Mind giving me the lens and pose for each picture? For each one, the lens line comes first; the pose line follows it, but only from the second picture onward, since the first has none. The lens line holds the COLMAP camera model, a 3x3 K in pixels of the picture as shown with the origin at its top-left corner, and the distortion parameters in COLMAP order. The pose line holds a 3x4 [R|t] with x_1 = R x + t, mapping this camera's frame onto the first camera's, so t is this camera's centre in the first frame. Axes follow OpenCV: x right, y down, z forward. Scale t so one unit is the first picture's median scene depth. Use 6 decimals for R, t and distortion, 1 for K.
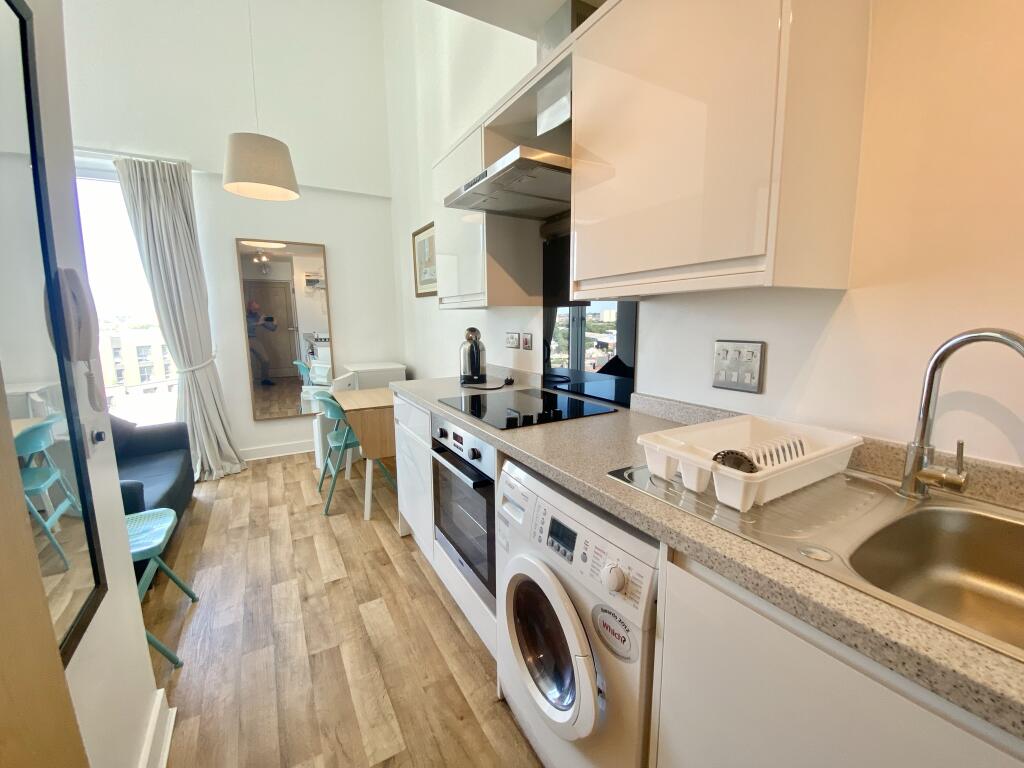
lens RADIAL K [[419.2, 0, 509.2], [0, 419.2, 383.6], [0, 0, 1]] dist [0.016972, -0.020565]
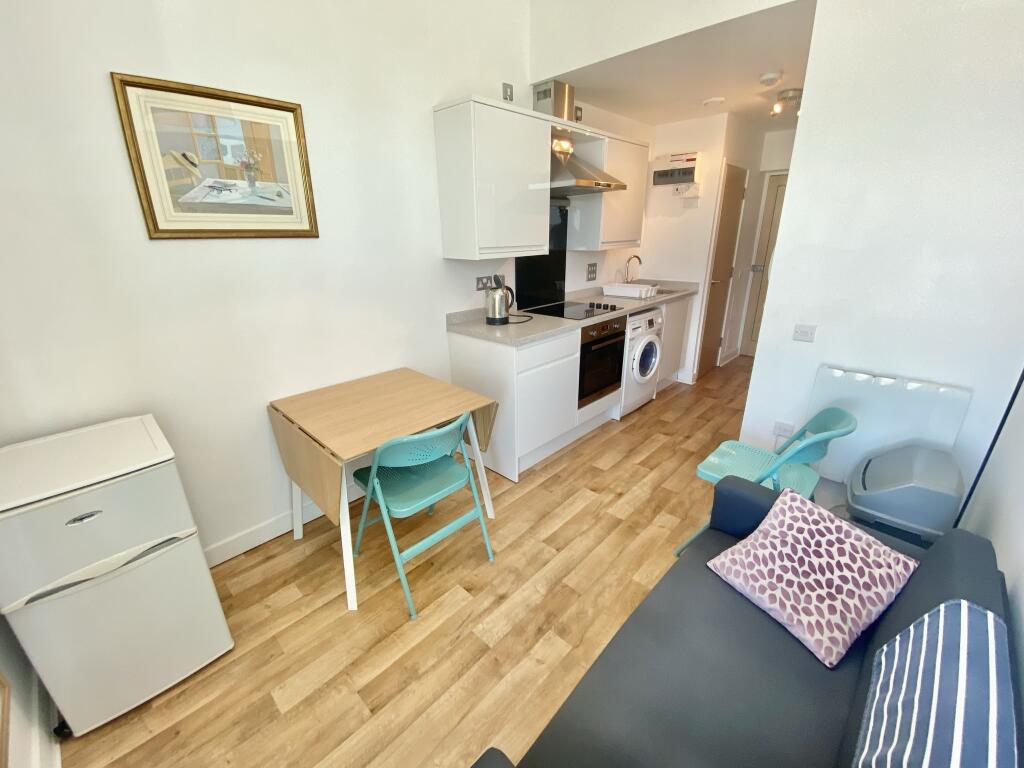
lens RADIAL K [[419.2, 0, 509.2], [0, 419.2, 383.6], [0, 0, 1]] dist [0.016972, -0.020565]
pose [[-0.281371, -0.321637, 0.904090, -1.080099], [0.161600, 0.912816, 0.375035, -0.248332], [-0.945894, 0.251626, -0.204864, 1.125808]]
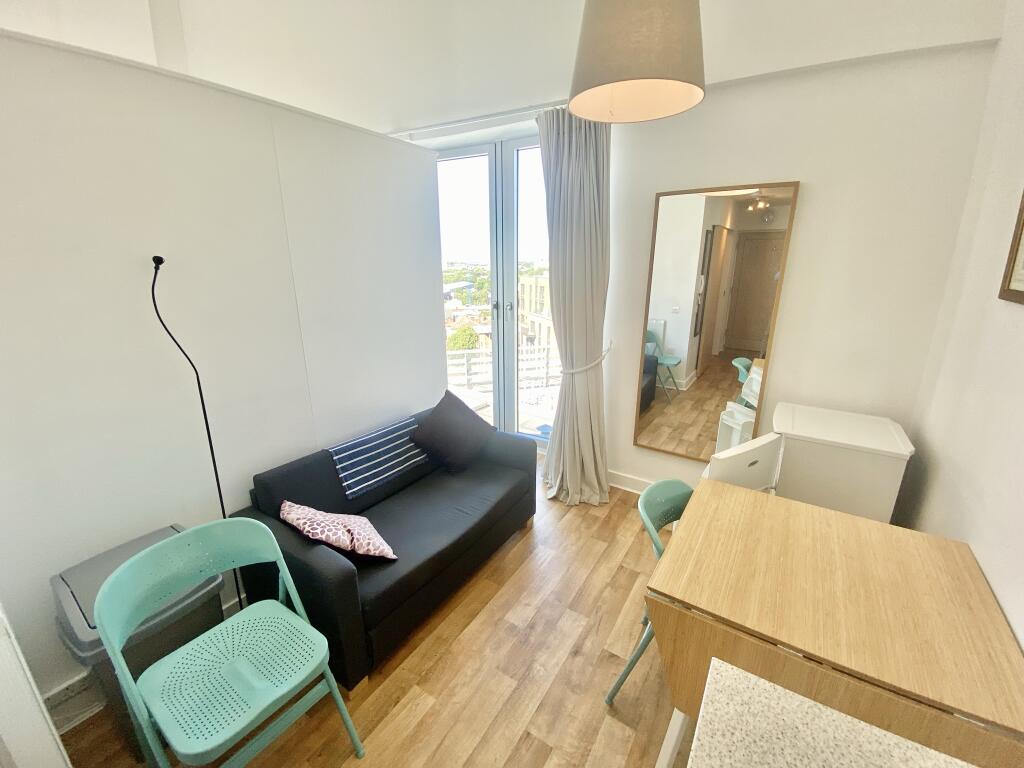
lens RADIAL K [[416.2, 0, 514.6], [0, 416.2, 381.1], [0, 0, 1]] dist [0.001694, -0.008352]
pose [[0.462344, 0.246041, -0.851881, -0.136087], [-0.135264, 0.969058, 0.206472, -0.220176], [0.876323, 0.019767, 0.481318, 0.659951]]
